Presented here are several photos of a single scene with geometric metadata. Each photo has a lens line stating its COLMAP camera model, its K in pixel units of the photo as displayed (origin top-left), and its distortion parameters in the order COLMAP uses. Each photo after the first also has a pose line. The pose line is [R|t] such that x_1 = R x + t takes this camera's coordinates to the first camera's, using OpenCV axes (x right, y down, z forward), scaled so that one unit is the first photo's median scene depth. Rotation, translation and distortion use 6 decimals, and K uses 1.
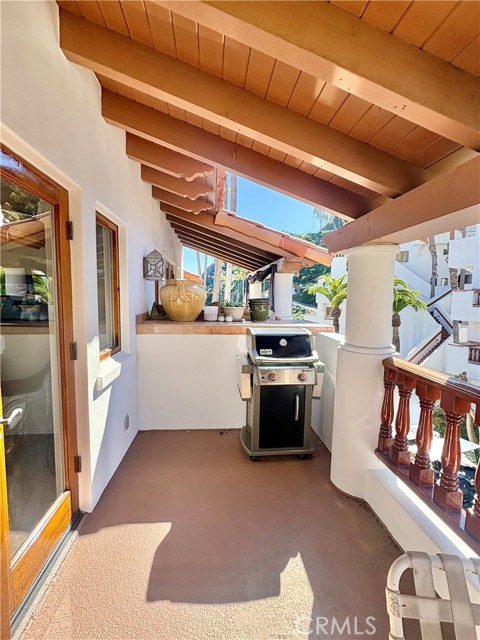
lens RADIAL K [[298.0, 0, 239.1], [0, 298.0, 324.3], [0, 0, 1]] dist [-0.001344, -0.000146]
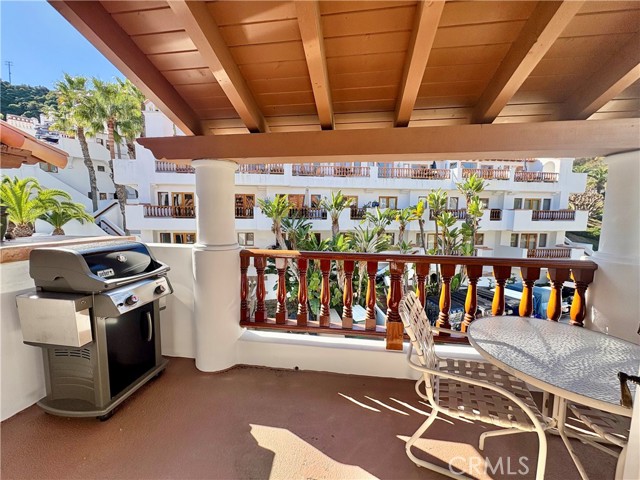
lens RADIAL K [[252.4, 0, 319.5], [0, 252.4, 236.9], [0, 0, 1]] dist [-0.000540, 0.000496]
pose [[0.236559, -0.100643, 0.966391, -0.385967], [0.089103, 0.992677, 0.081569, -0.005887], [-0.967523, 0.066812, 0.243794, 0.288259]]
